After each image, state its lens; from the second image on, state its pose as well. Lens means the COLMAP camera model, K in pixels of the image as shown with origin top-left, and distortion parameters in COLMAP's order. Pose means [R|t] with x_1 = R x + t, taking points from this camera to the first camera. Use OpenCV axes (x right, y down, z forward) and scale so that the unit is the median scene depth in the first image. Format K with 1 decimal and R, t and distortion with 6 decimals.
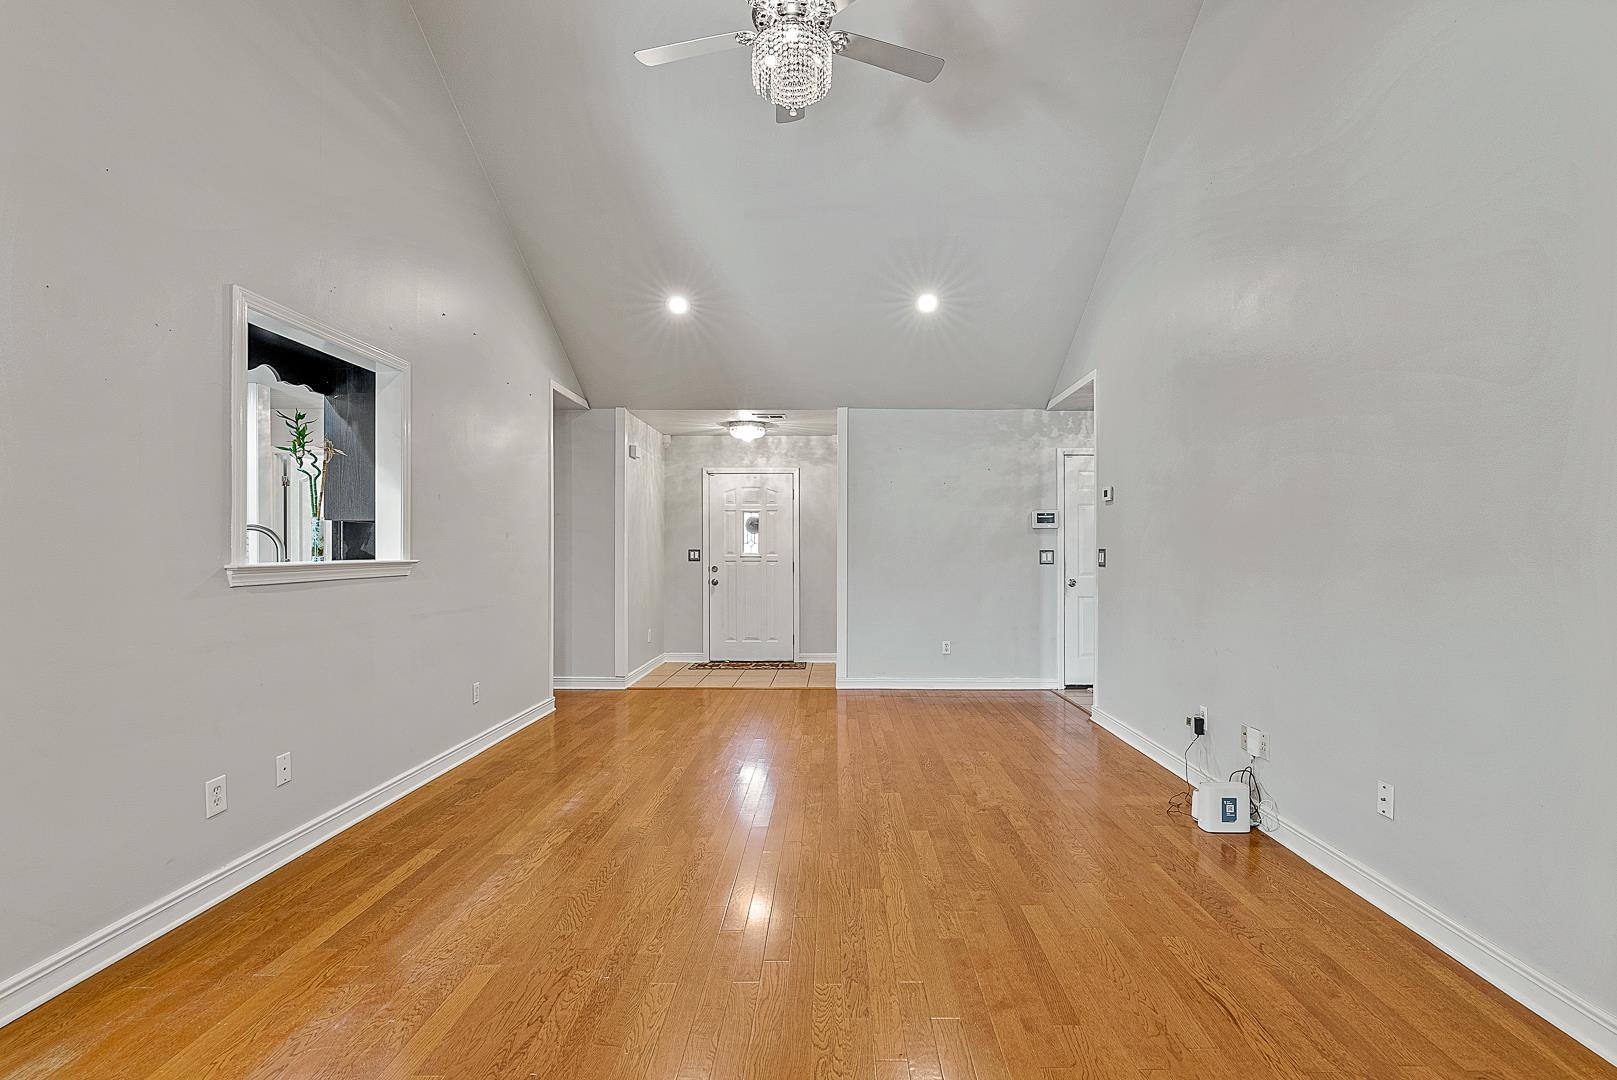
lens RADIAL K [[755.4, 0, 831.0], [0, 755.4, 548.1], [0, 0, 1]] dist [0.002876, -0.000032]
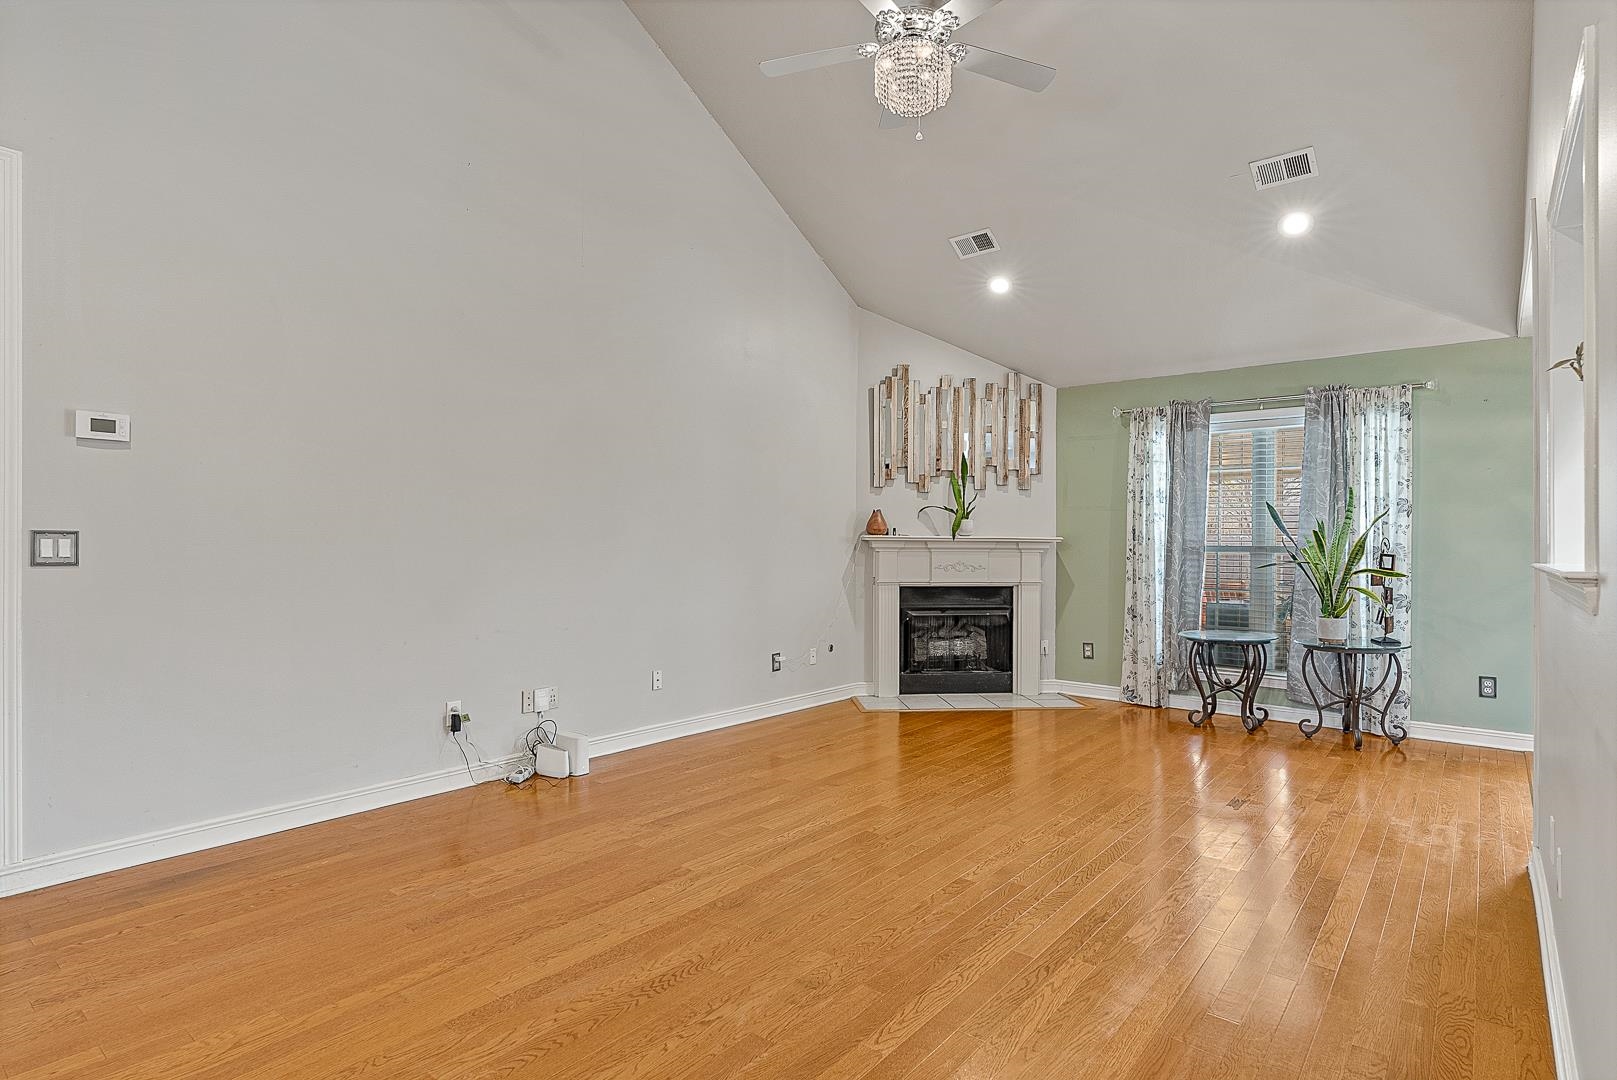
lens RADIAL K [[838.3, 0, 805.7], [0, 838.3, 543.2], [0, 0, 1]] dist [-0.006634, 0.002526]
pose [[-0.774441, -0.007862, 0.632597, -0.445732], [-0.008870, 0.999959, 0.001568, 0.003483], [-0.632584, -0.004397, -0.774479, 1.327178]]
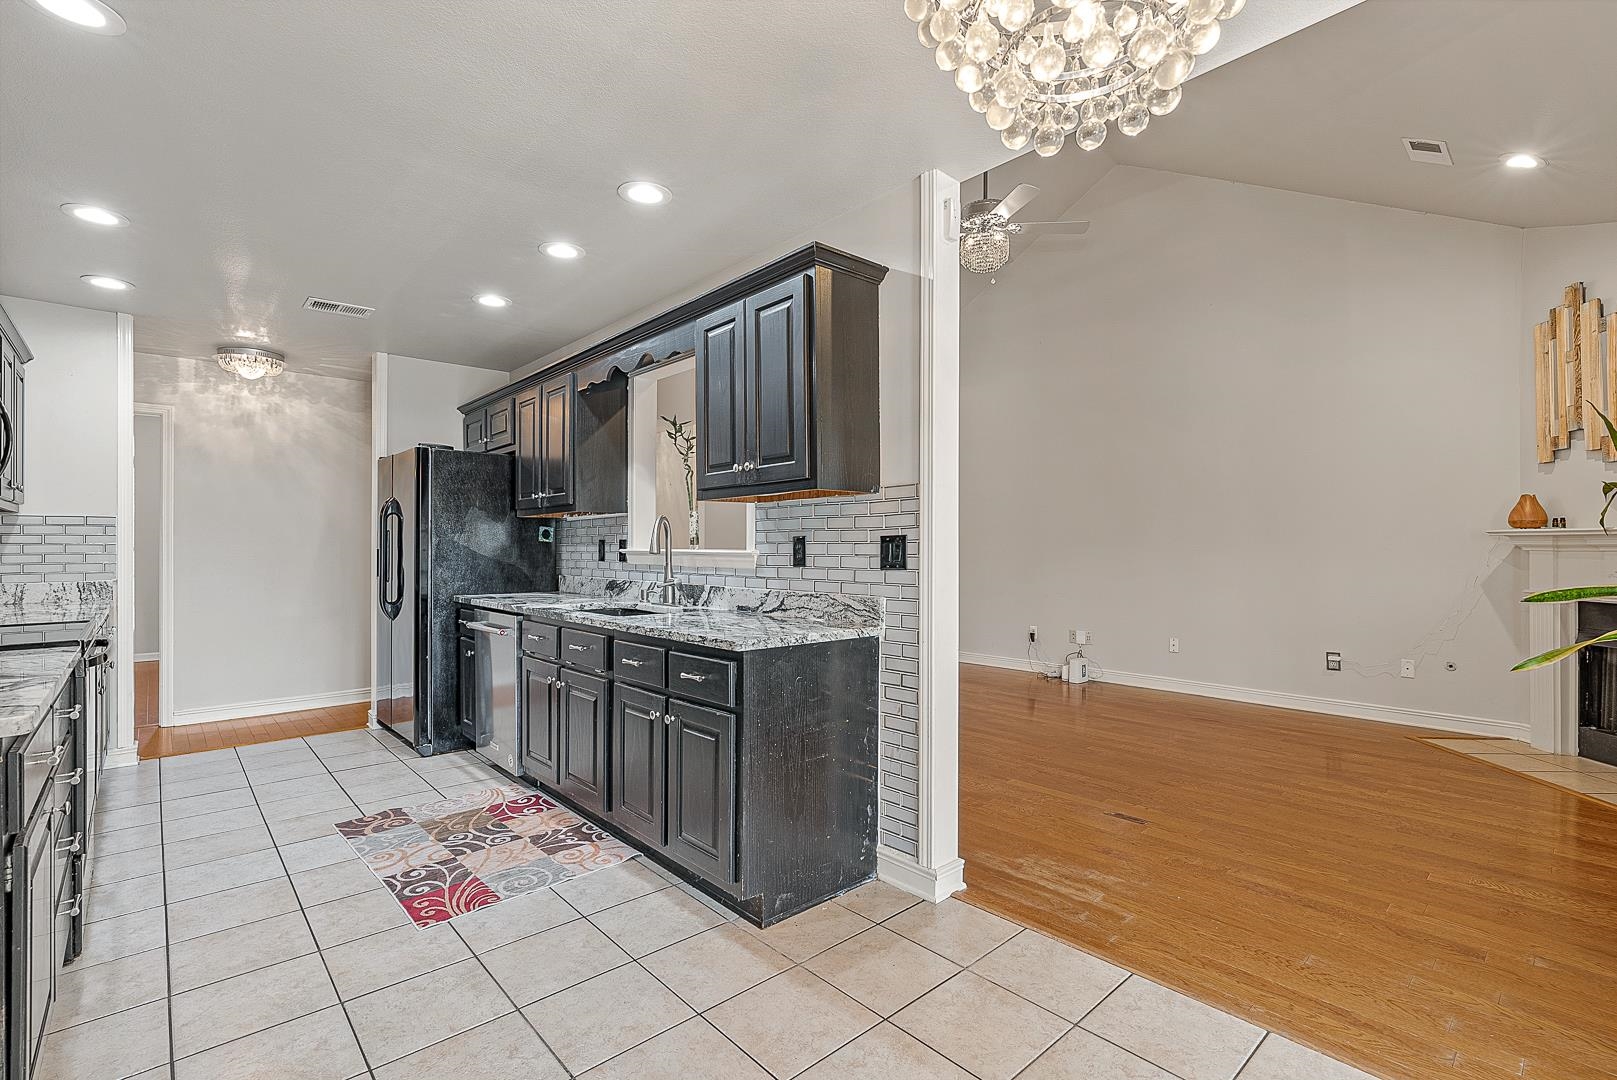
lens RADIAL K [[755.4, 0, 803.9], [0, 755.4, 542.7], [0, 0, 1]] dist [0.002876, -0.000032]
pose [[0.729000, -0.002846, 0.684507, -0.969904], [0.001886, 0.999996, 0.002149, 0.004527], [-0.684511, -0.000276, 0.729003, 0.046408]]
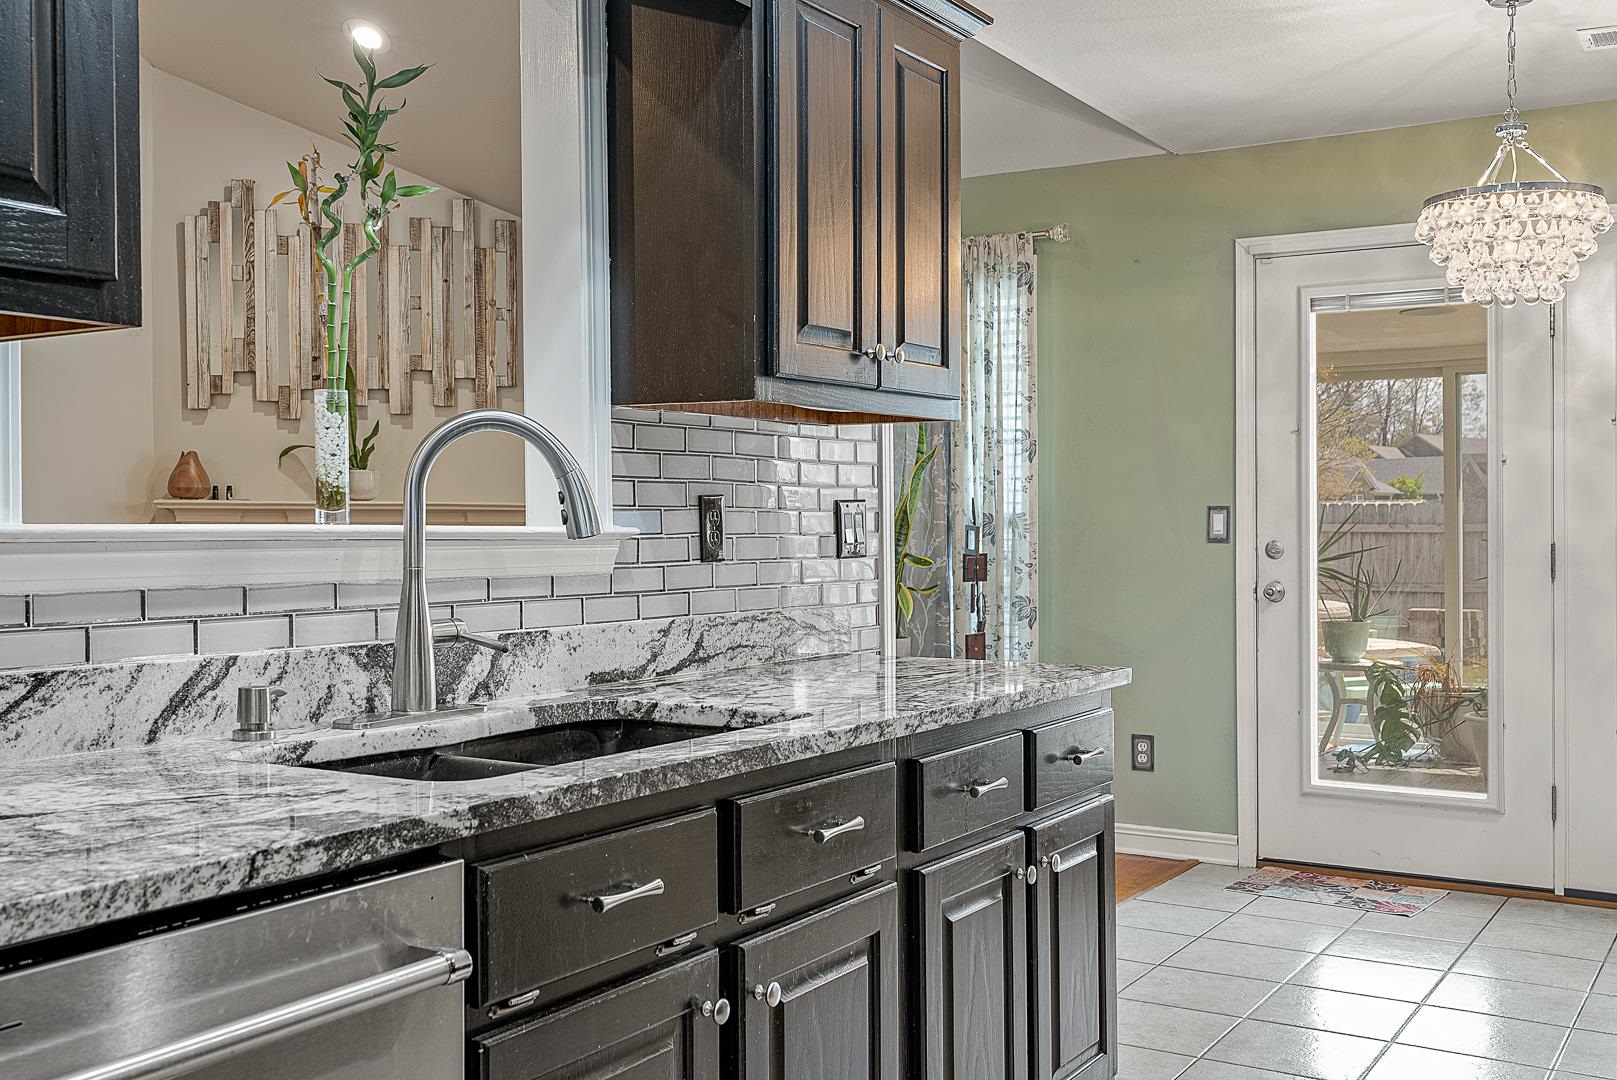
lens RADIAL K [[1634.9, 0, 799.7], [0, 1634.9, 523.7], [0, 0, 1]] dist [0.019020, 0.000000]
pose [[-0.851589, -0.001102, 0.524208, -0.889580], [-0.002109, 0.999997, -0.001324, 0.013108], [-0.524205, -0.002234, -0.851589, 1.110270]]
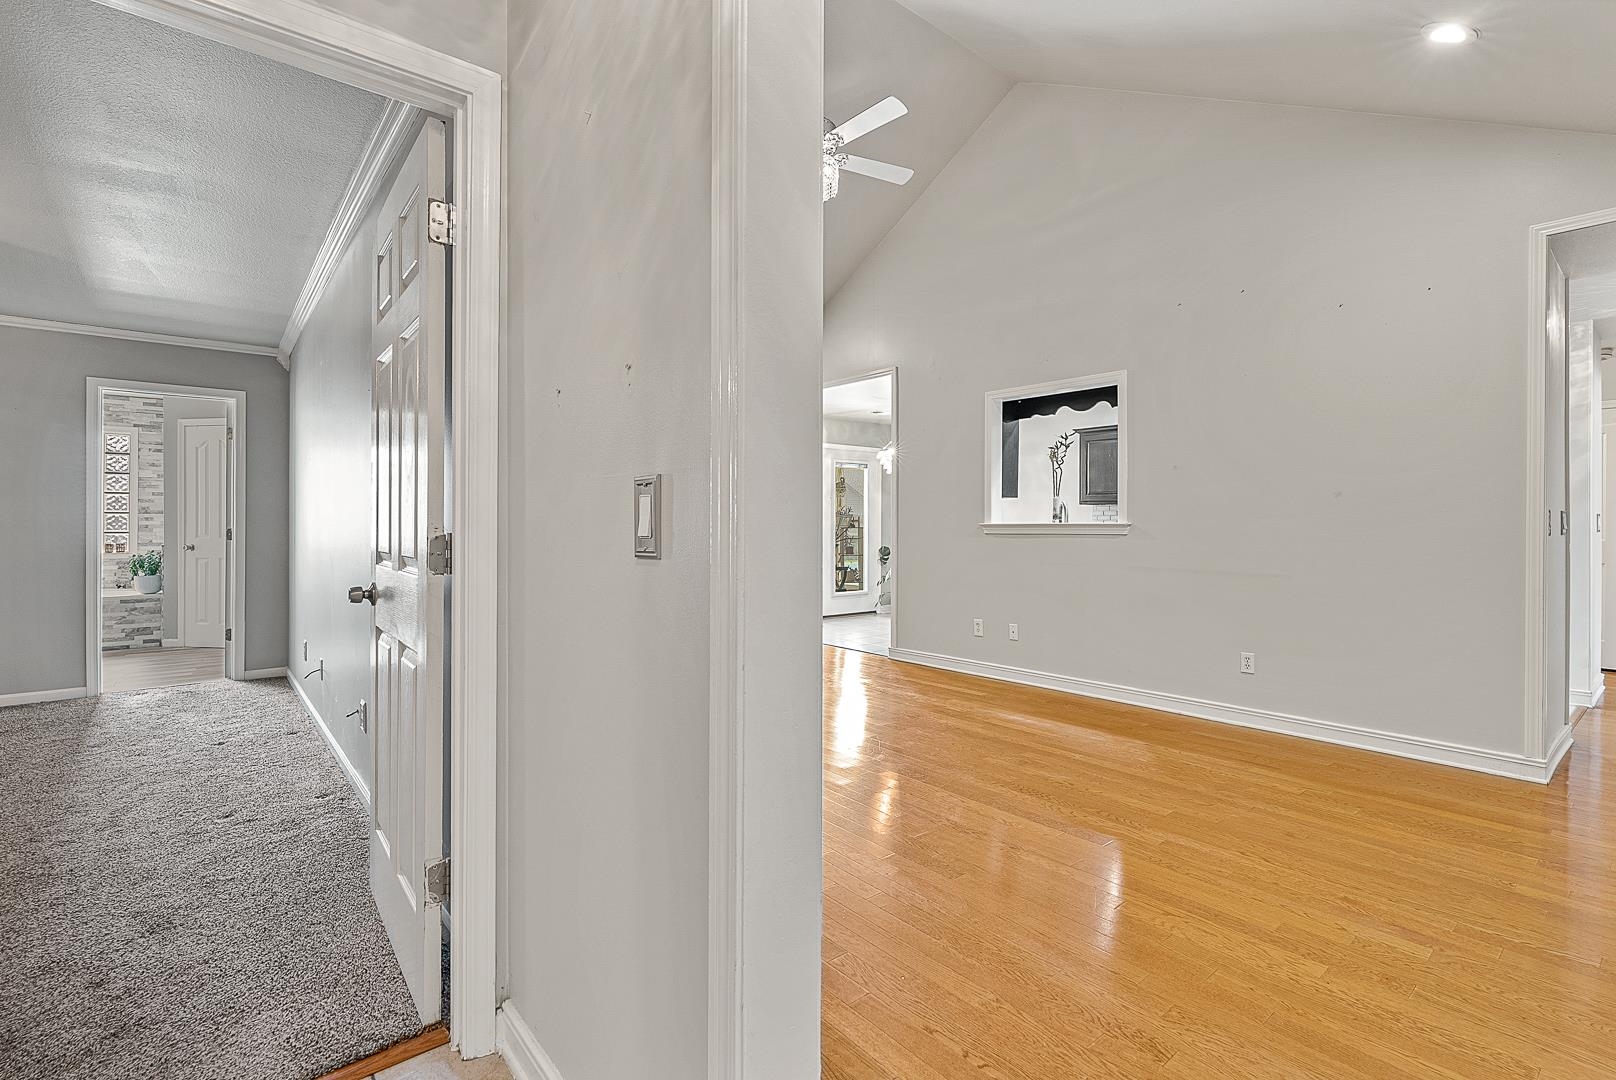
lens RADIAL K [[755.0, 0, 801.8], [0, 755.0, 526.6], [0, 0, 1]] dist [0.002876, -0.000032]
pose [[-0.771115, 0.001418, -0.636694, 0.589371], [-0.000009, 0.999997, 0.002237, 0.016579], [0.636696, 0.001731, -0.771113, 1.406596]]
